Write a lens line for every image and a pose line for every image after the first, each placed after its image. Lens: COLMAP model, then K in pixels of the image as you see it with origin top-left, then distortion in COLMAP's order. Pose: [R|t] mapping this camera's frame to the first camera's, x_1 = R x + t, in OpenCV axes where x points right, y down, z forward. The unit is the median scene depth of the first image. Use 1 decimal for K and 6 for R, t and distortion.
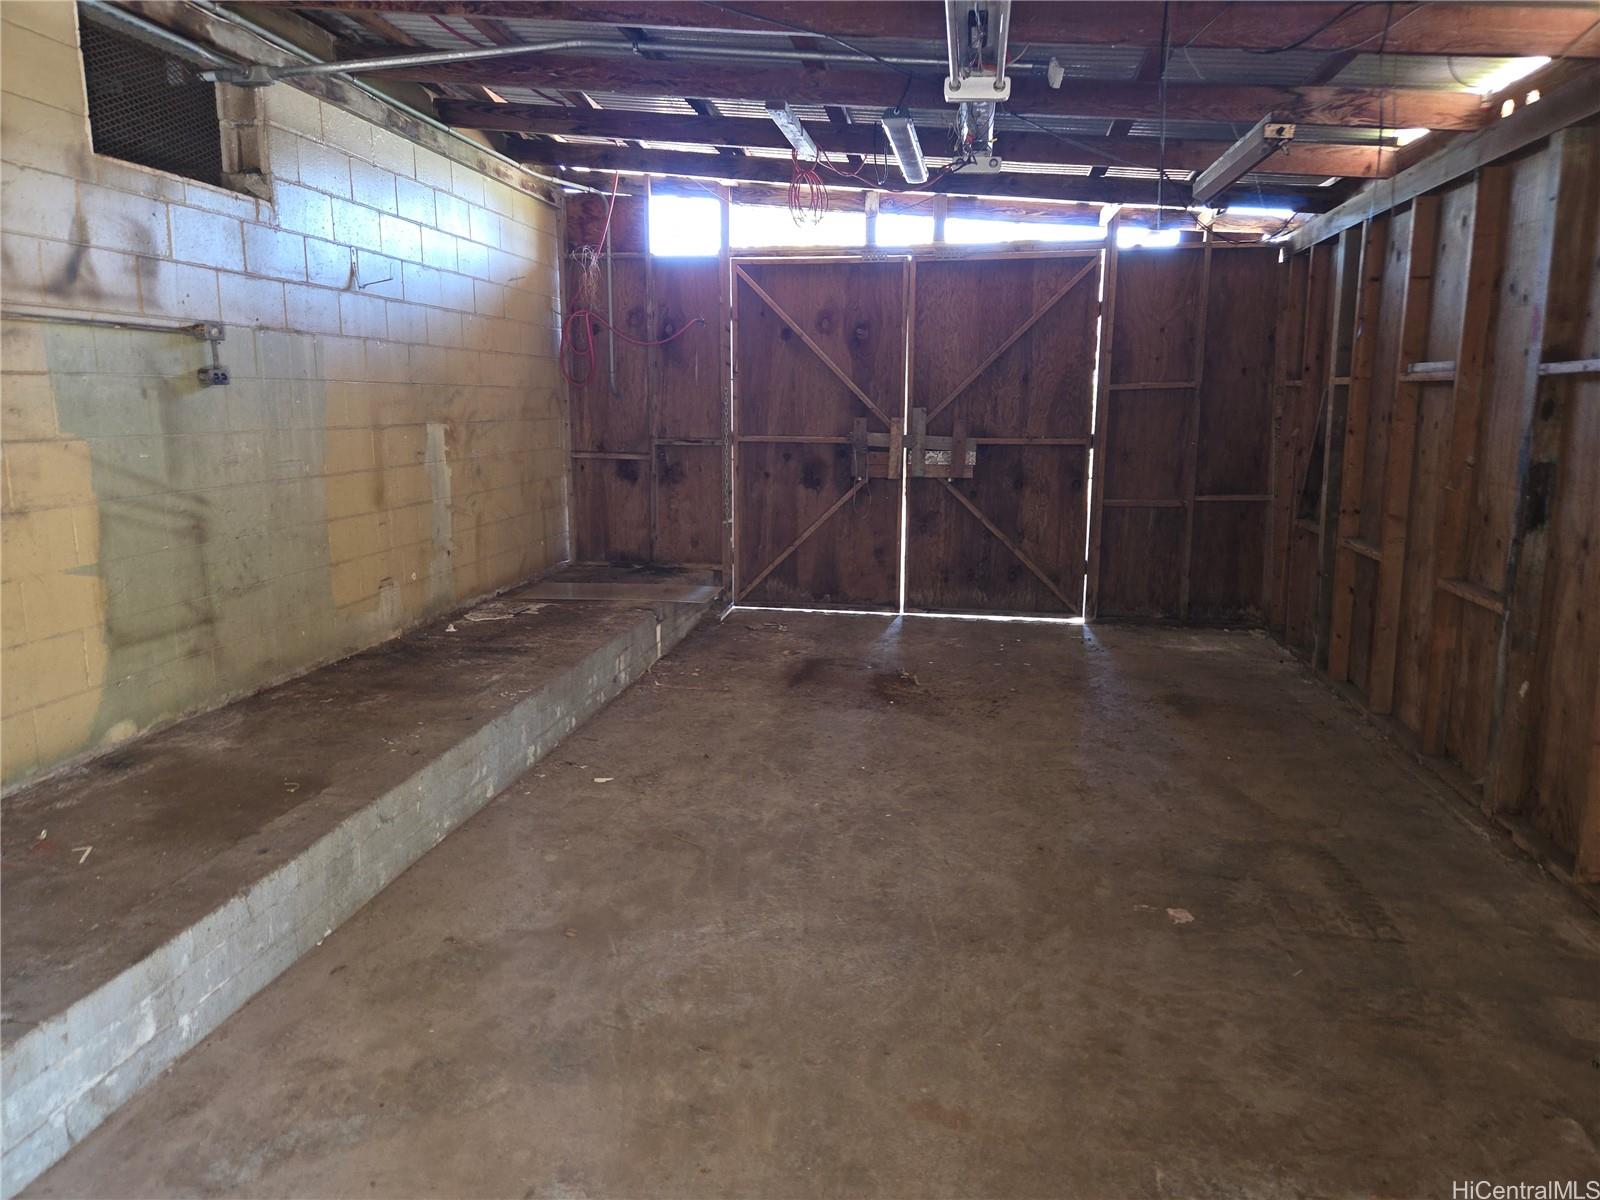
lens RADIAL K [[1075.9, 0, 804.6], [0, 1075.9, 593.5], [0, 0, 1]] dist [0.004749, -0.009155]
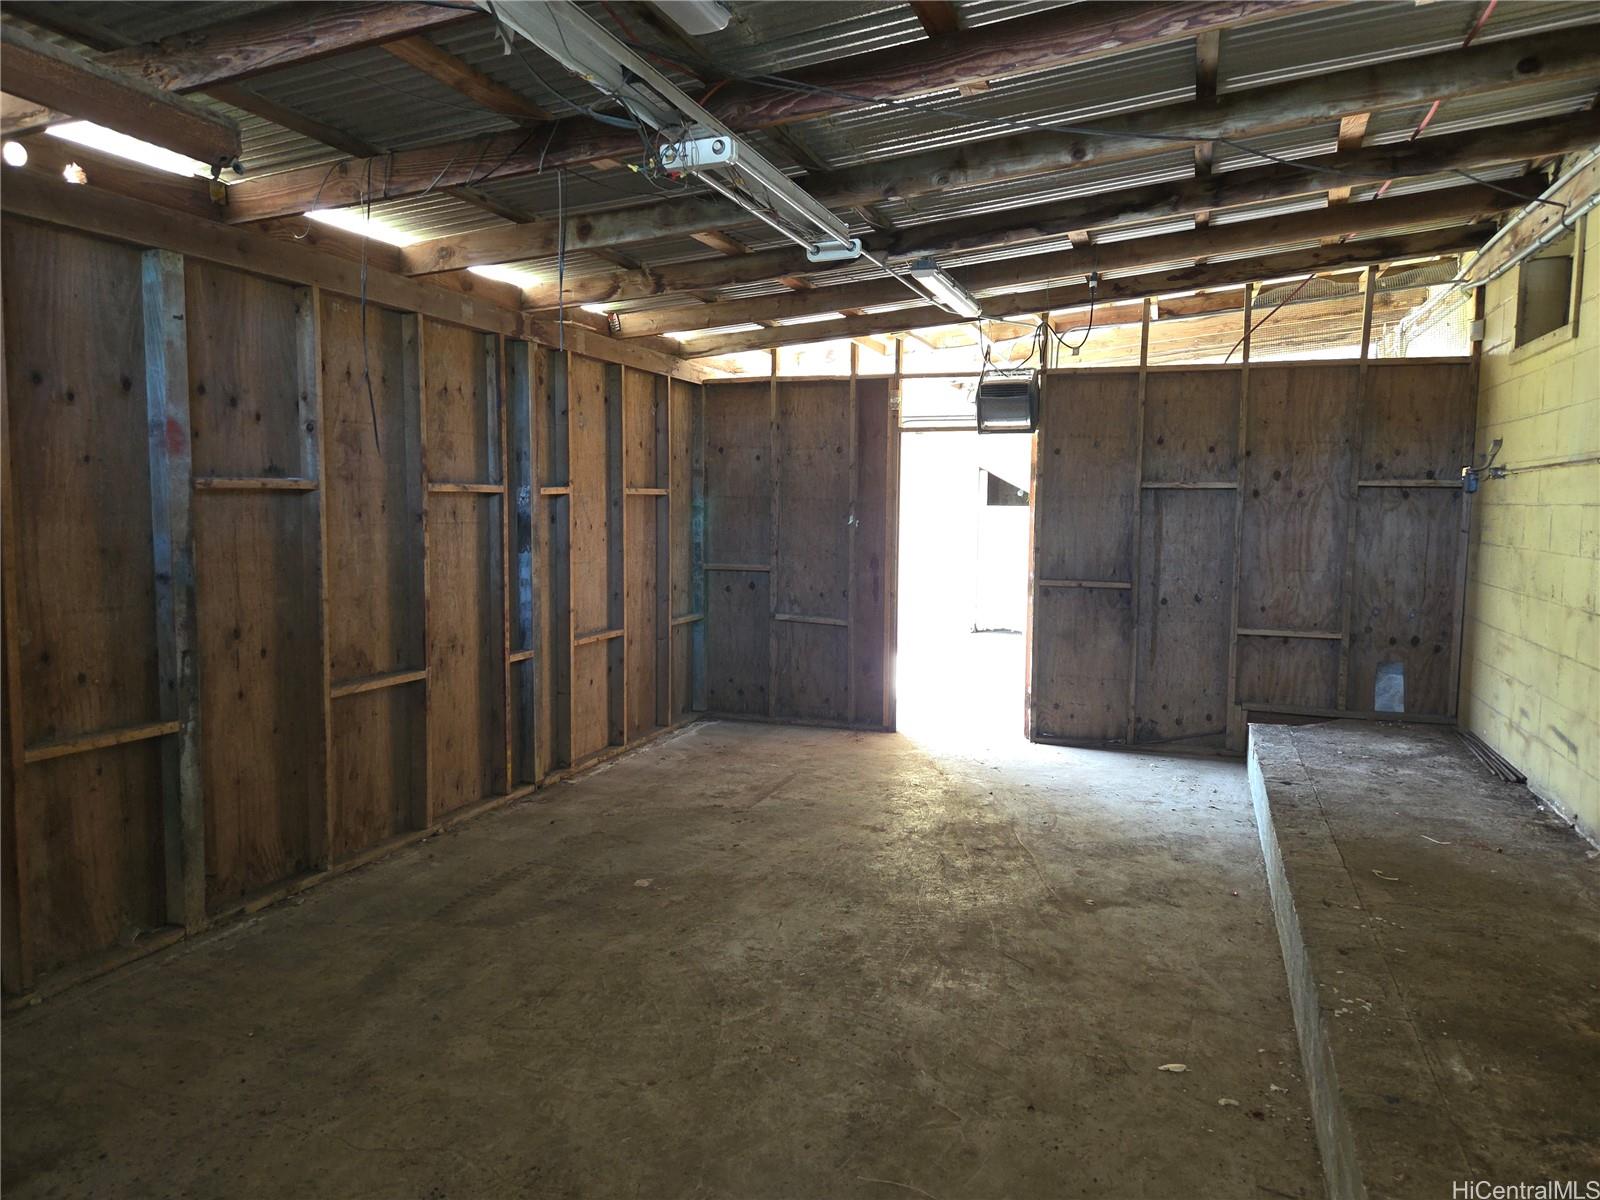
lens RADIAL K [[1075.9, 0, 804.2], [0, 1075.9, 599.2], [0, 0, 1]] dist [0.004749, -0.009155]
pose [[-0.981974, -0.024430, 0.187431, -0.090702], [0.025792, 0.965020, 0.260906, -0.355991], [-0.187249, 0.261037, -0.946994, 1.902201]]
